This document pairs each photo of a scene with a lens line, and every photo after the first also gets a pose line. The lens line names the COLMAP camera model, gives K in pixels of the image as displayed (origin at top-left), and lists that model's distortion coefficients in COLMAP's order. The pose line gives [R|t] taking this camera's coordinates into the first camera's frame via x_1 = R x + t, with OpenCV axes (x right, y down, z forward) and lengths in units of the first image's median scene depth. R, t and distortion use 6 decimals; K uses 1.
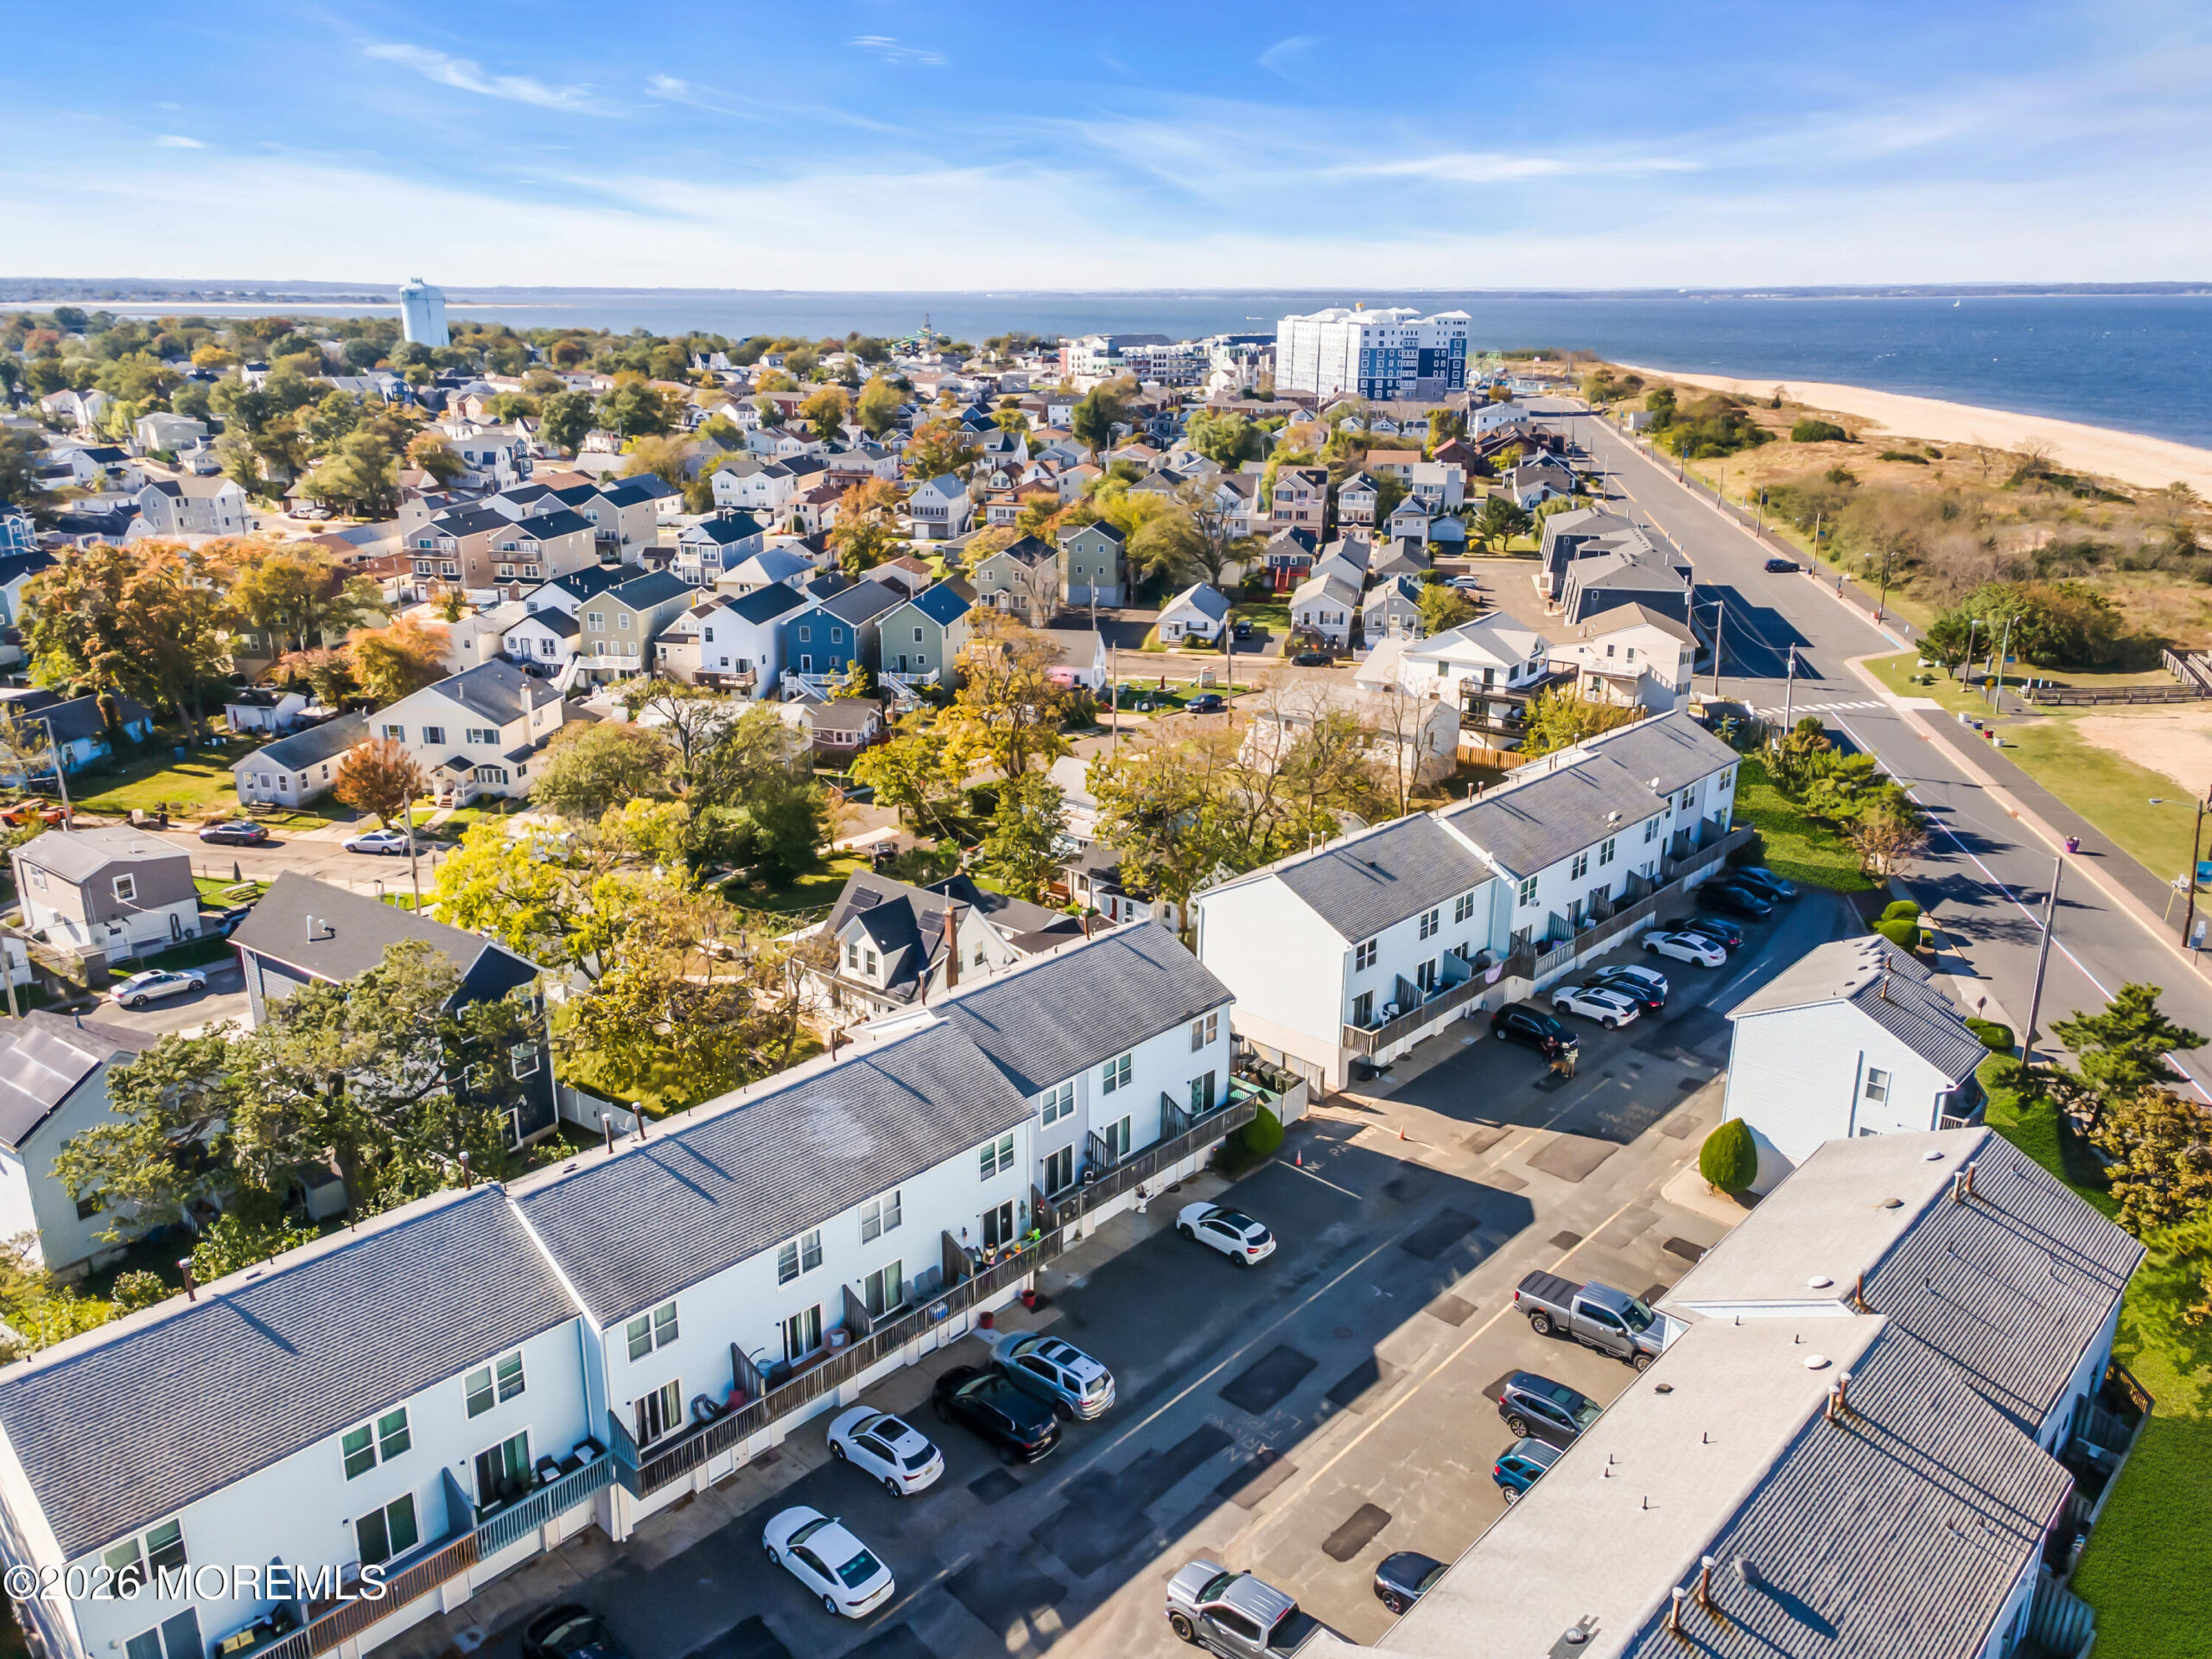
lens RADIAL K [[1617.1, 0, 1118.0], [0, 1617.1, 818.9], [0, 0, 1]] dist [0.036884, 0.024051]
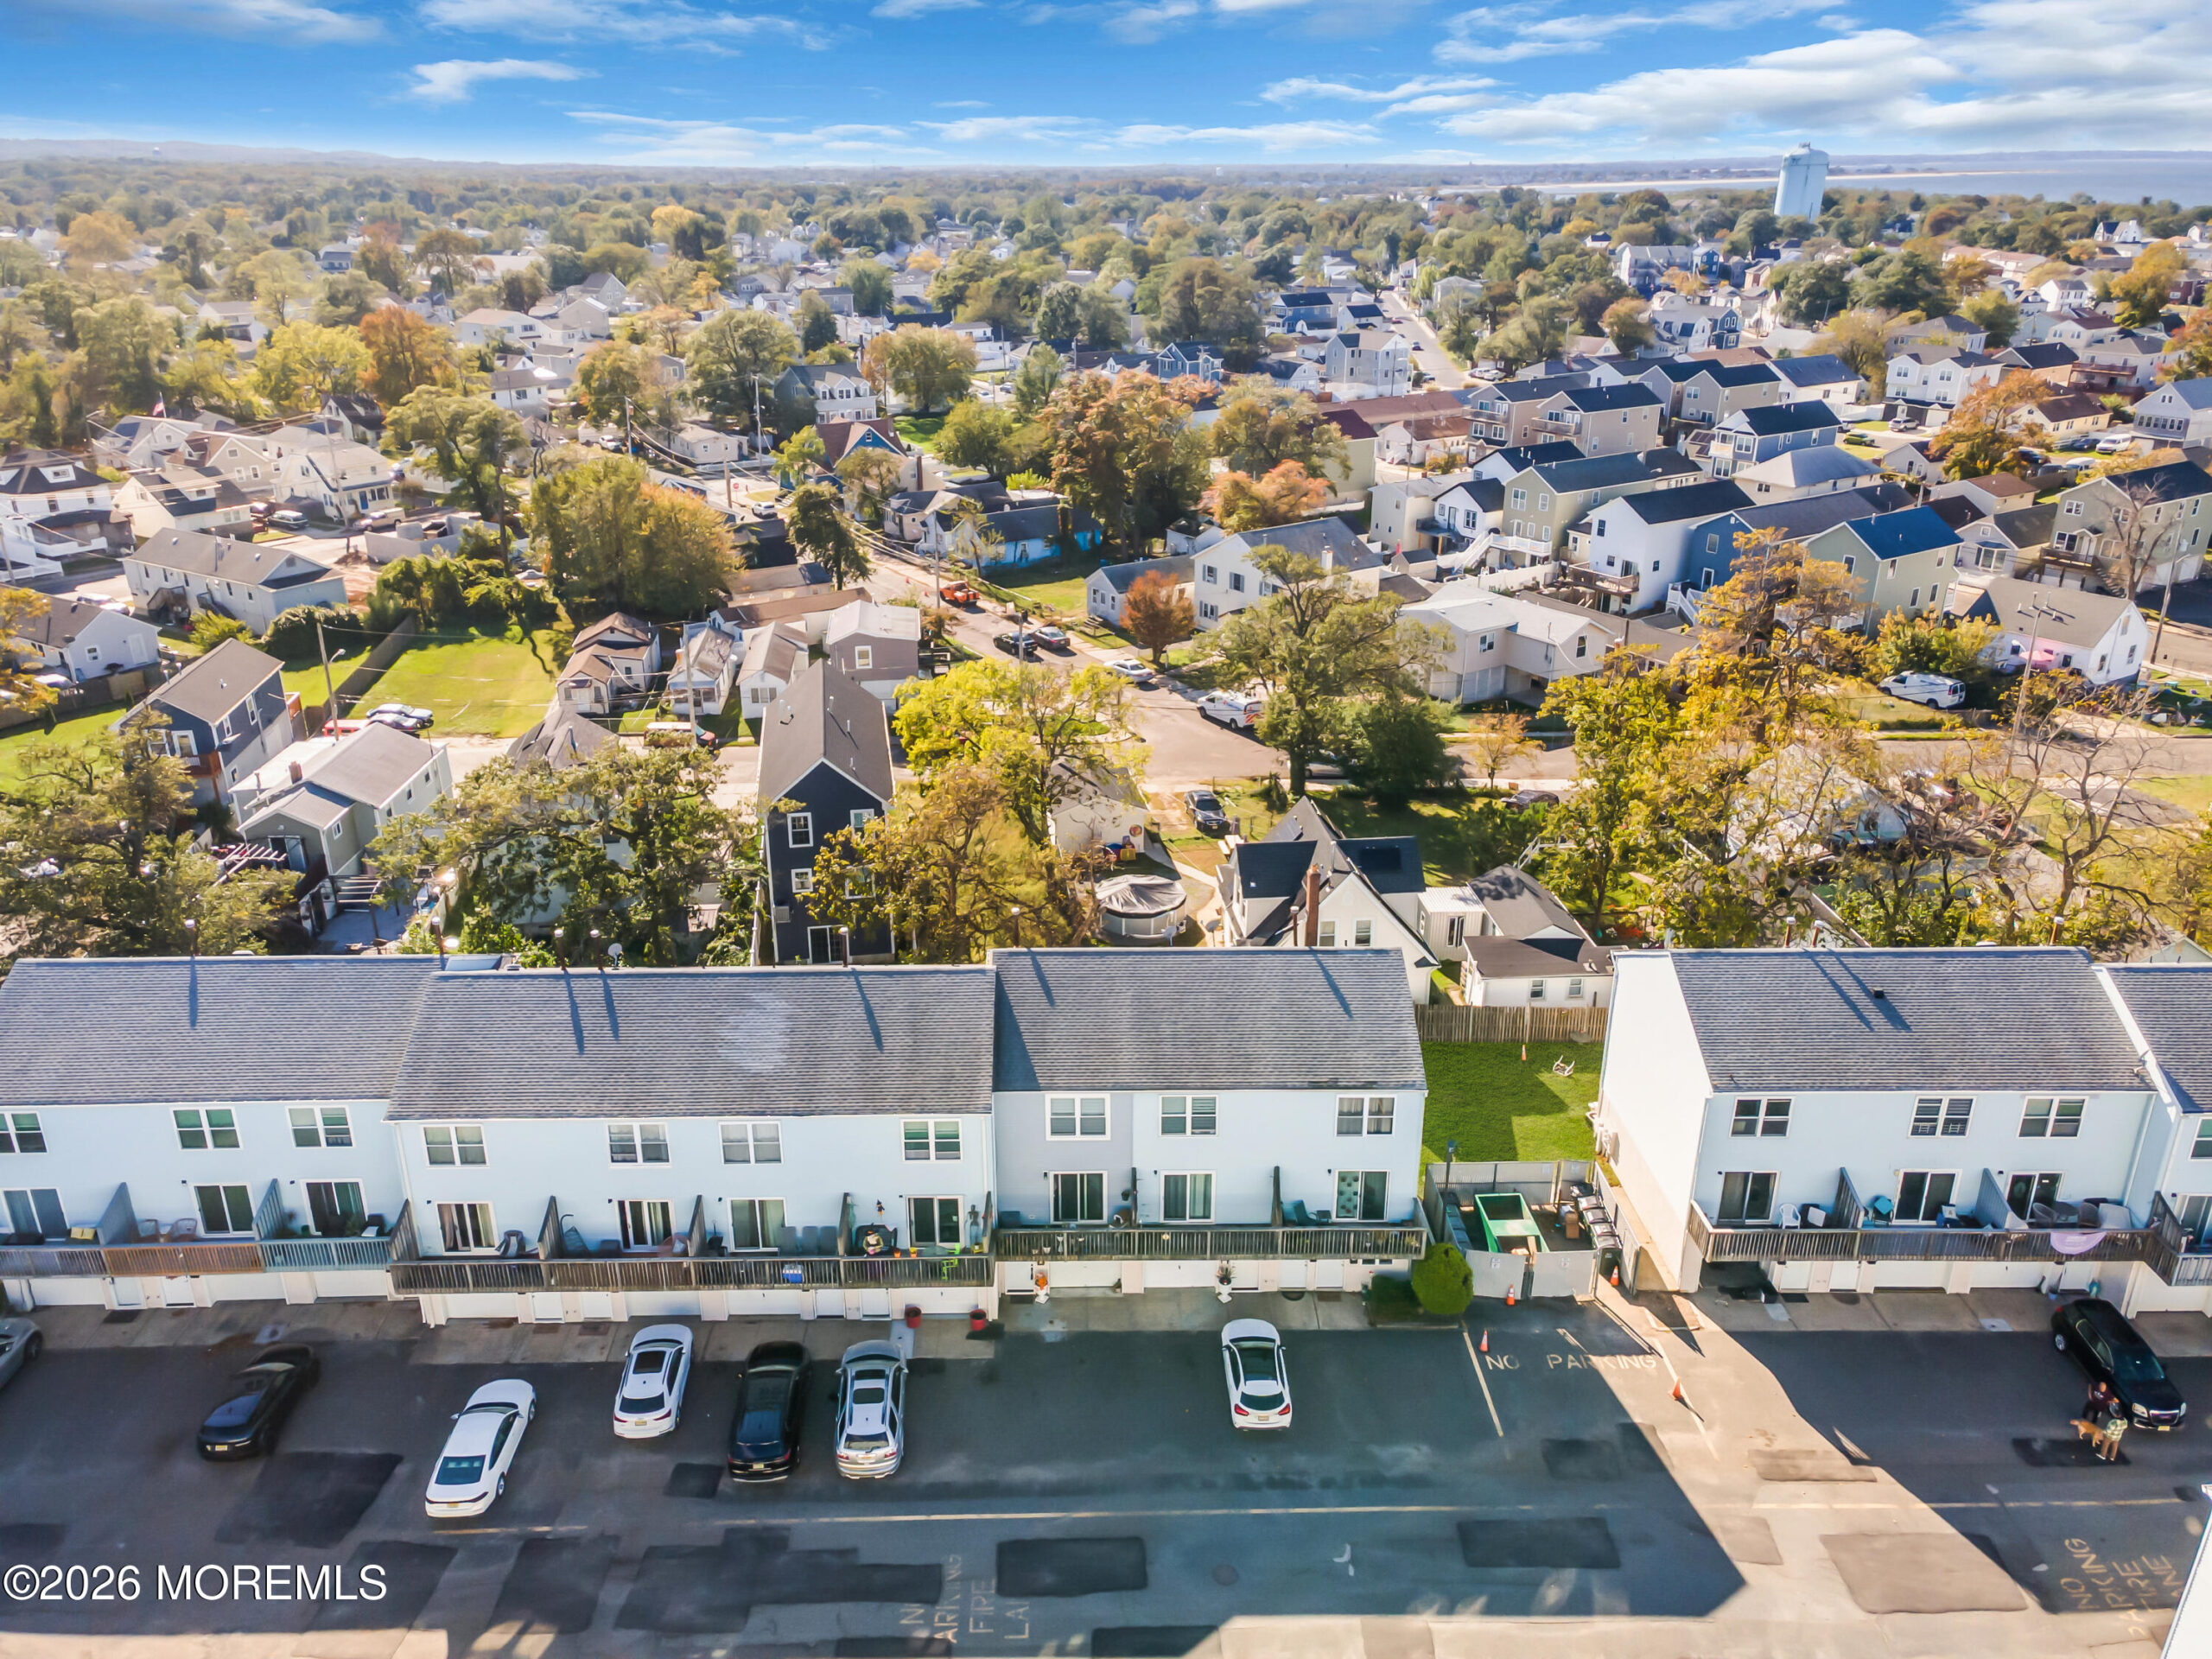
lens RADIAL K [[1617.1, 0, 1110.9], [0, 1617.1, 833.1], [0, 0, 1]] dist [0.036884, 0.024051]
pose [[0.691510, 0.270471, -0.669820, 0.353913], [-0.219624, 0.962082, 0.161749, -0.068271], [0.688171, 0.035258, 0.724692, 0.322988]]
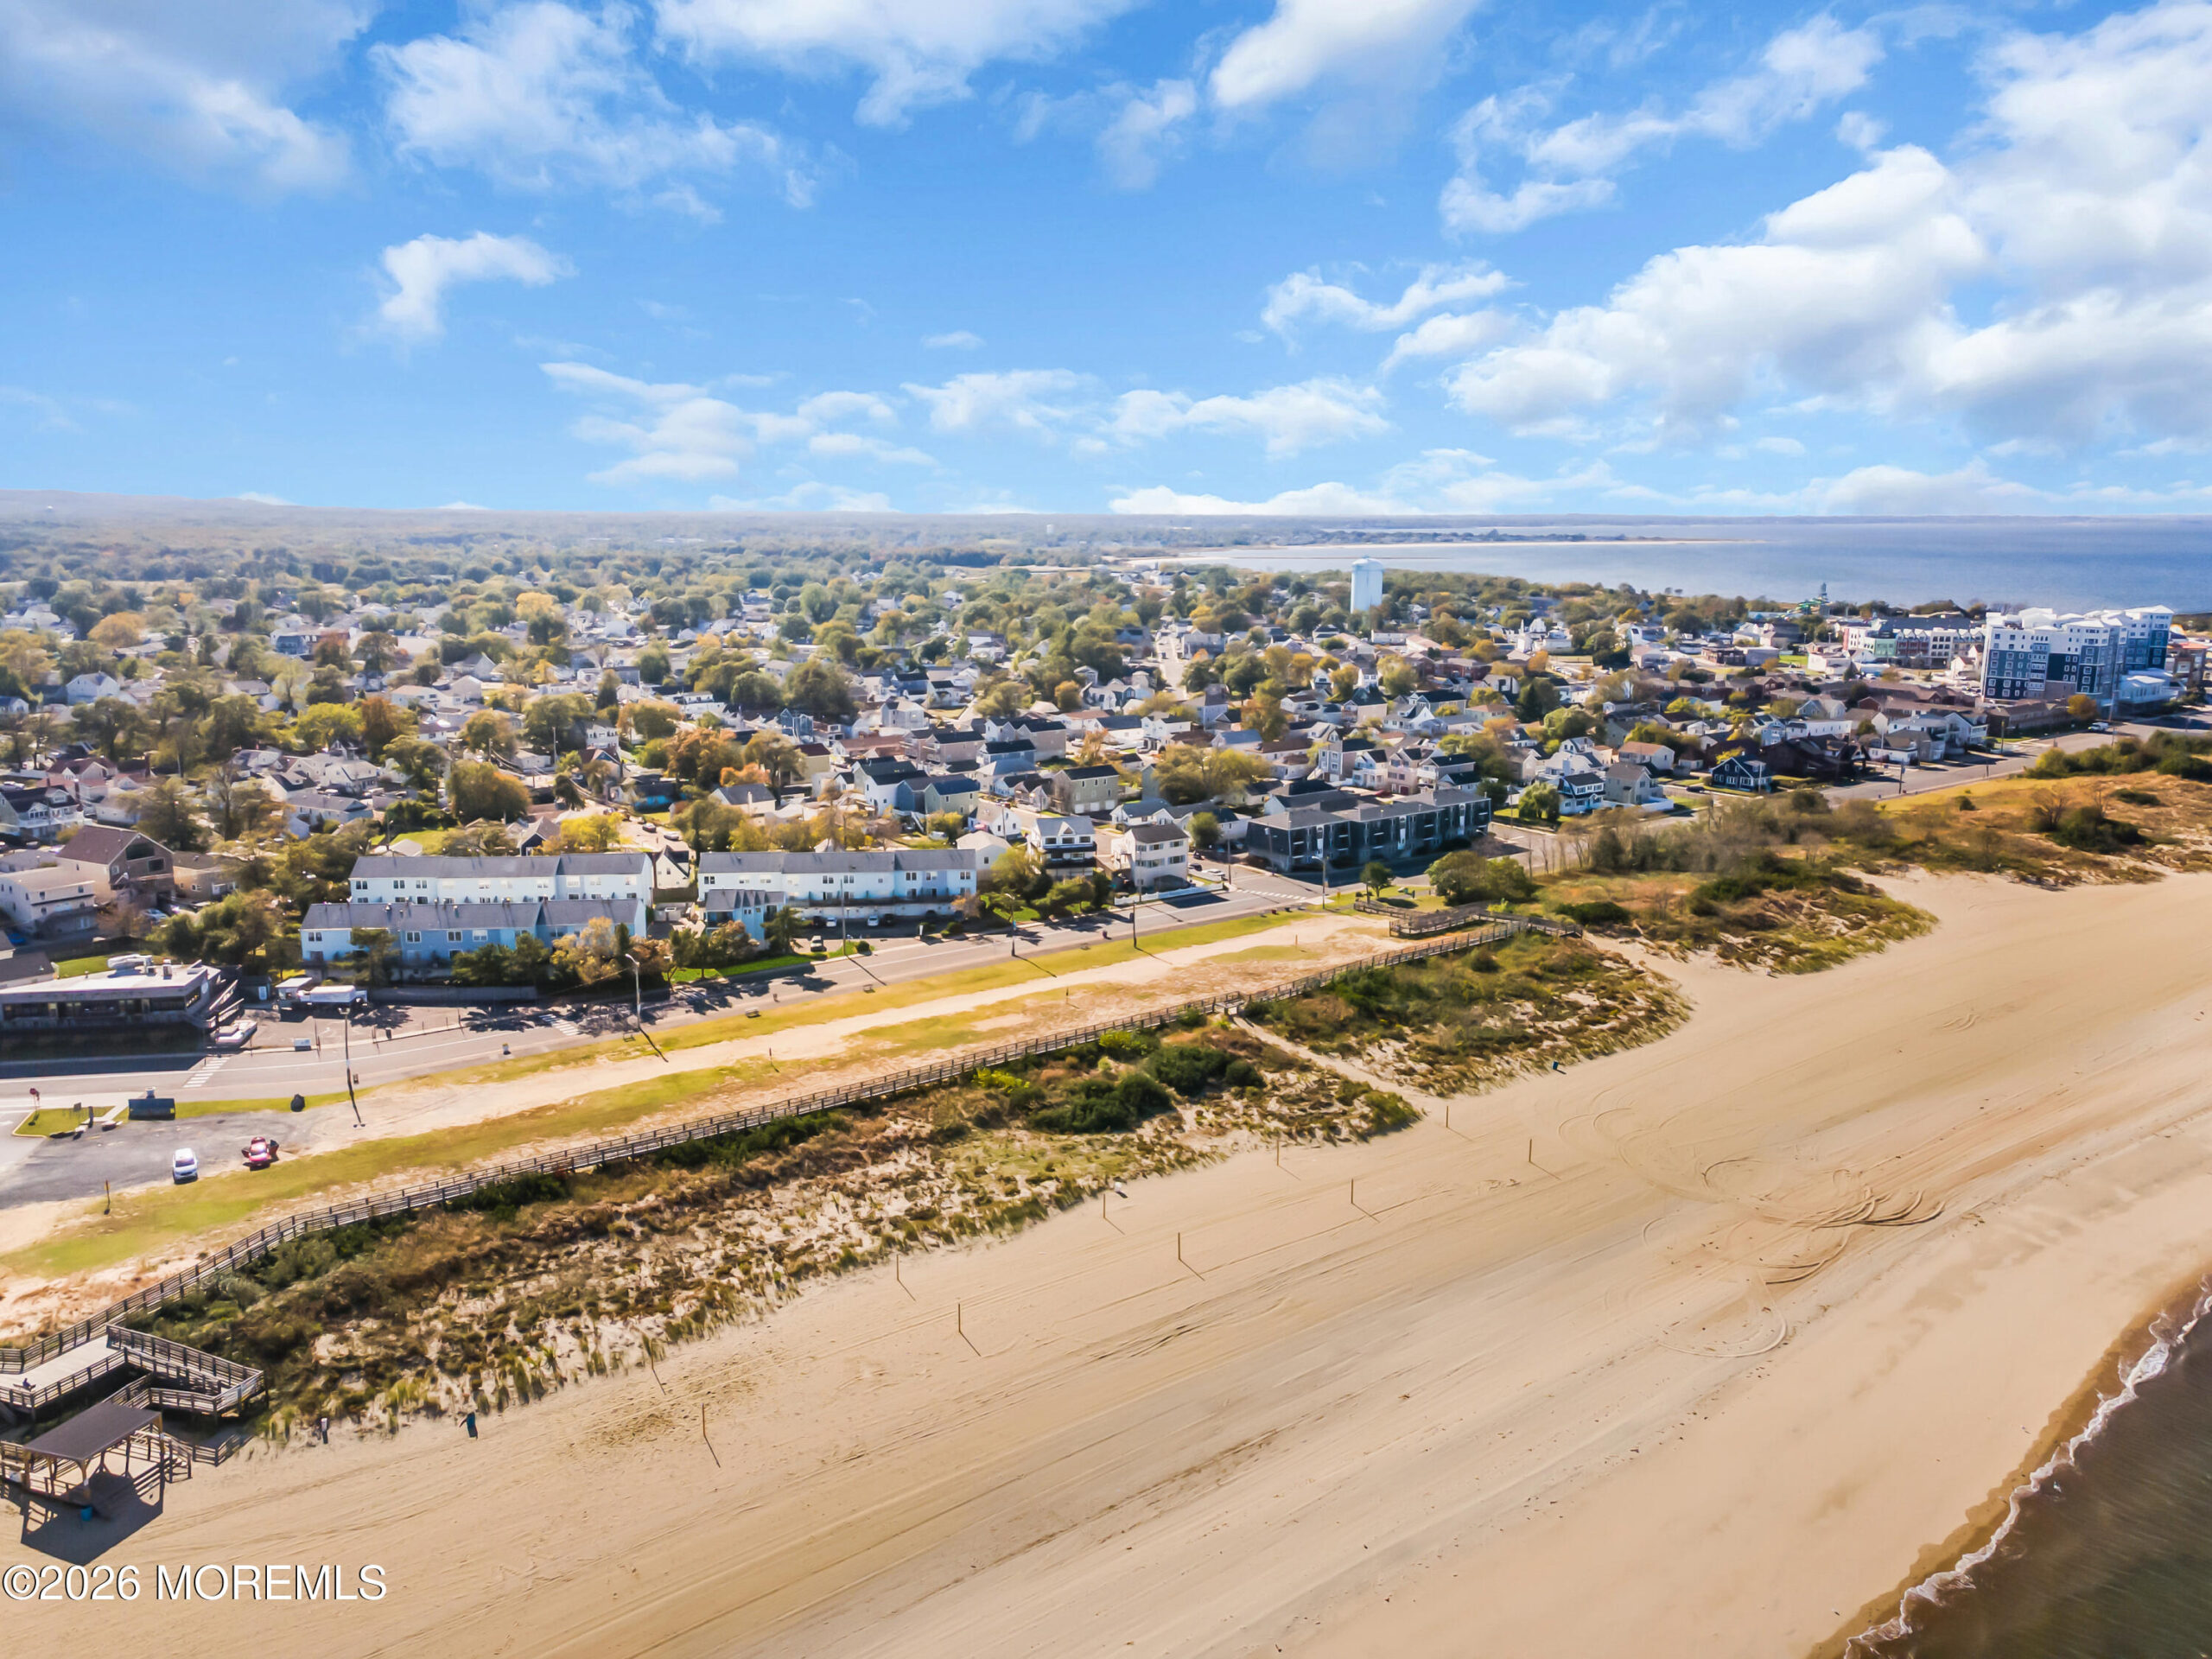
lens RADIAL K [[1617.1, 0, 1098.3], [0, 1617.1, 827.6], [0, 0, 1]] dist [0.036884, 0.024051]
pose [[0.745414, 0.128980, -0.654005, 2.742689], [-0.209967, 0.976592, -0.046714, -0.031917], [0.632671, 0.172140, 0.755047, -0.978122]]
